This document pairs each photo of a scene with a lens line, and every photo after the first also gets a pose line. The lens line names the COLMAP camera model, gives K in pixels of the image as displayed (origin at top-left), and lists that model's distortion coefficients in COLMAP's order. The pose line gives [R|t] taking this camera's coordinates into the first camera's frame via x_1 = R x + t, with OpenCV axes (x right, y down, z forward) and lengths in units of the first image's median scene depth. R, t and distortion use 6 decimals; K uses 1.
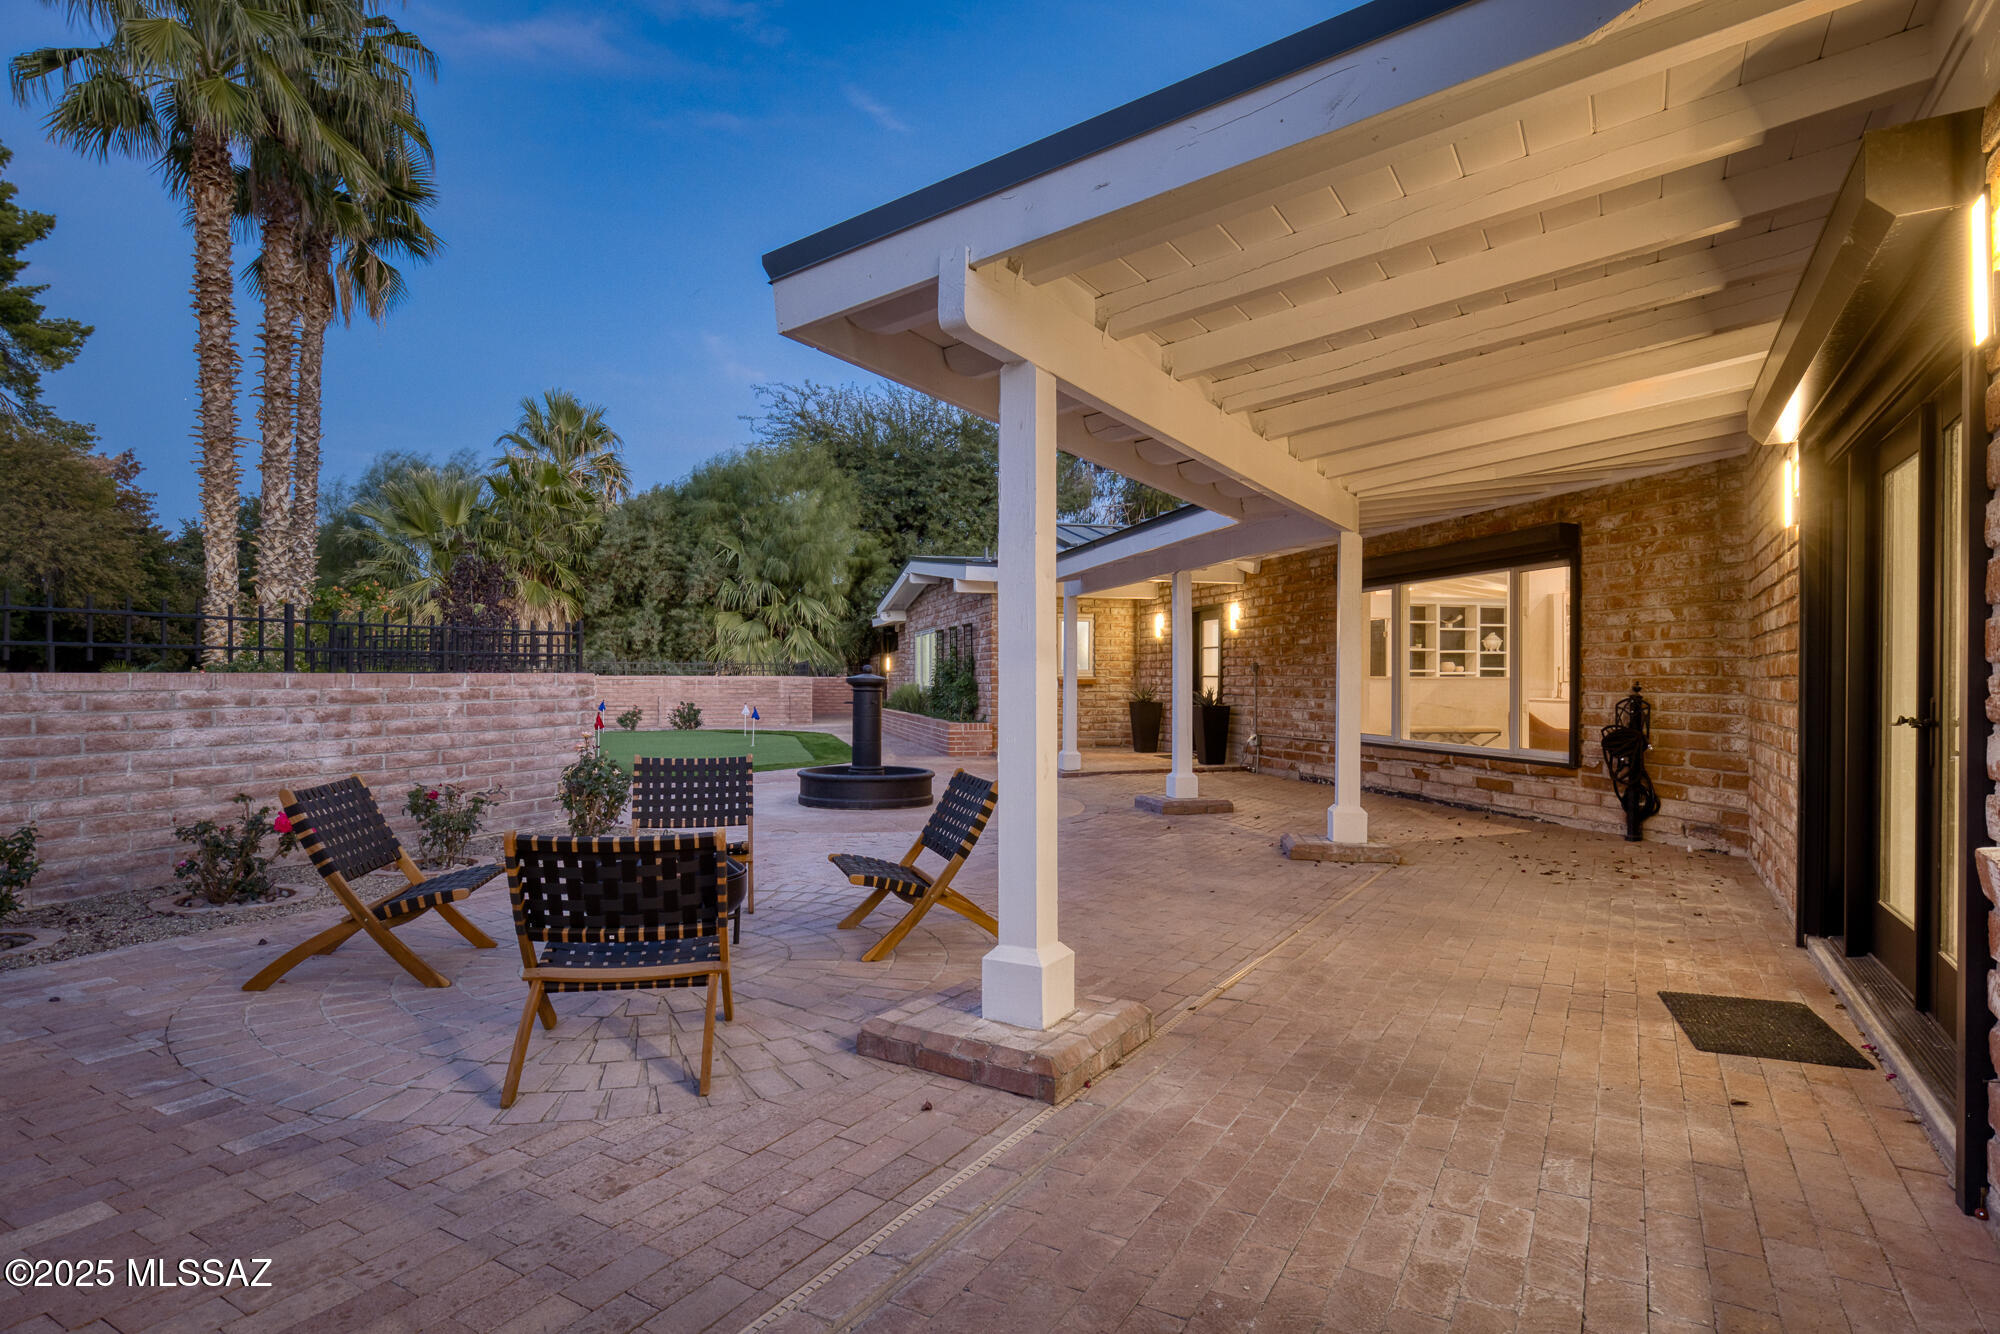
lens RADIAL K [[1079.4, 0, 998.3], [0, 1079.4, 671.1], [0, 0, 1]] dist [-0.001669, -0.000055]
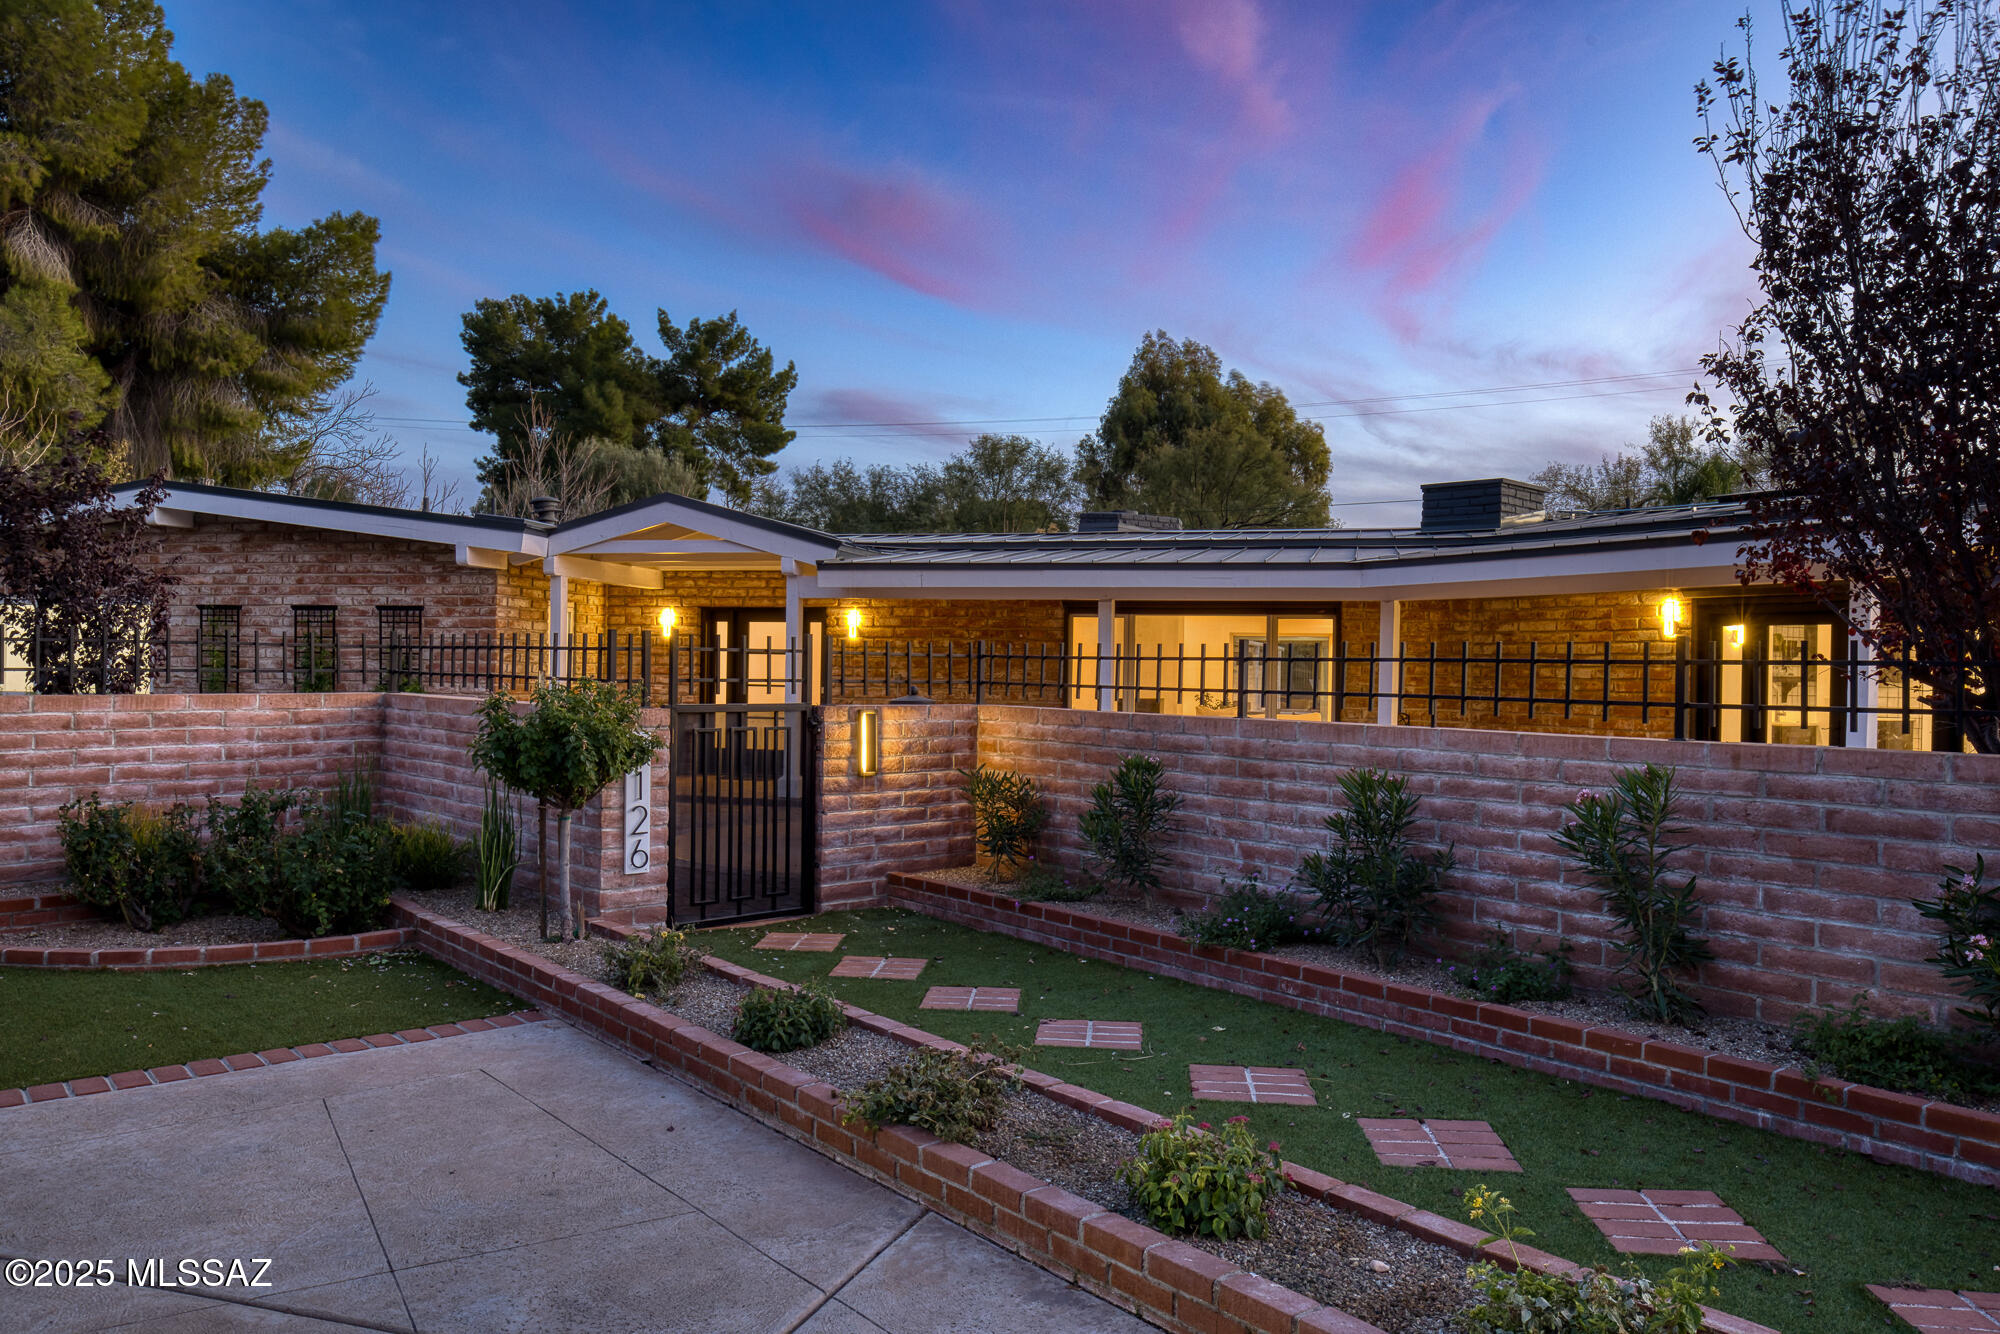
lens RADIAL K [[1435.6, 0, 1002.0], [0, 1435.6, 675.3], [0, 0, 1]] dist [0.005914, 0.000345]
pose [[0.478239, 0.000783, 0.878229, -1.428829], [-0.020530, 0.999736, 0.010288, -0.035988], [-0.877990, -0.022950, 0.478129, 0.490182]]
